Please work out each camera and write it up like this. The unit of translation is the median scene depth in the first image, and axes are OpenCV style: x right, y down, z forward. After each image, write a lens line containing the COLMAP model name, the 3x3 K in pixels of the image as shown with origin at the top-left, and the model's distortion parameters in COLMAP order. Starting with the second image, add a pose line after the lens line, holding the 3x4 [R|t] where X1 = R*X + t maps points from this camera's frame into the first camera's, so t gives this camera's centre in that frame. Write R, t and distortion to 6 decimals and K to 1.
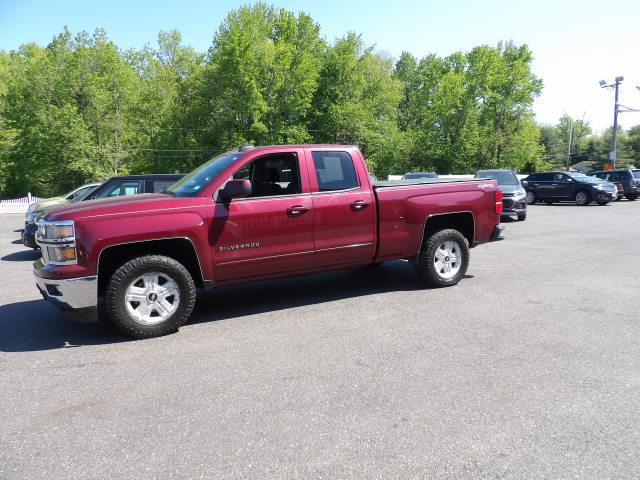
lens RADIAL K [[452.9, 0, 320.9], [0, 452.9, 238.4], [0, 0, 1]] dist [-0.032689, 0.034976]
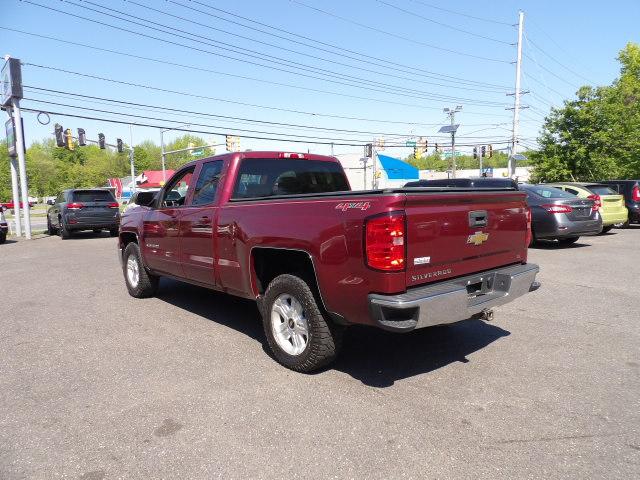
lens RADIAL K [[453.8, 0, 327.0], [0, 453.8, 237.0], [0, 0, 1]] dist [-0.029821, 0.028605]
pose [[0.223569, 0.109573, -0.968509, 0.182827], [-0.105683, 0.990528, 0.087668, -0.027000], [0.968942, 0.082755, 0.233032, 0.188908]]
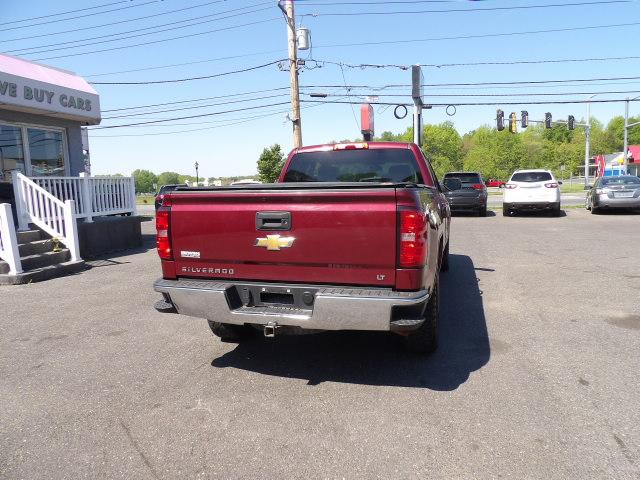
lens RADIAL K [[453.8, 0, 325.6], [0, 453.8, 240.5], [0, 0, 1]] dist [-0.029821, 0.028605]
pose [[-0.696849, 0.128706, -0.705575, 0.141945], [-0.046984, 0.973462, 0.223976, -0.044856], [0.715677, 0.189228, -0.672308, 0.334257]]
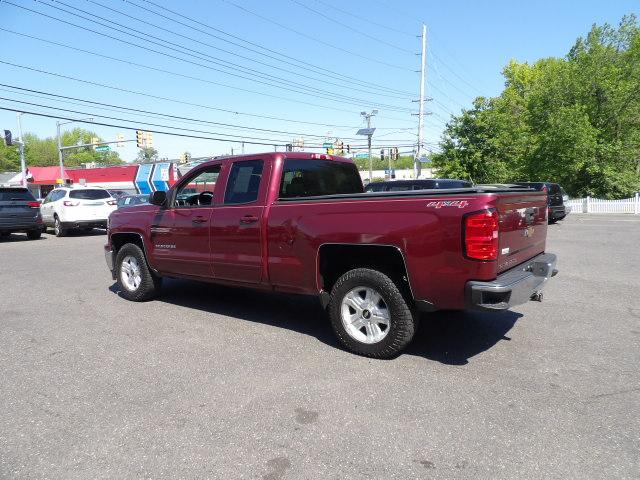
lens RADIAL K [[453.8, 0, 327.0], [0, 453.8, 234.1], [0, 0, 1]] dist [-0.029821, 0.028605]
pose [[0.422449, 0.099269, -0.900934, 0.175518], [-0.106139, 0.992564, 0.059596, -0.021418], [0.900151, 0.070448, 0.429844, 0.139329]]
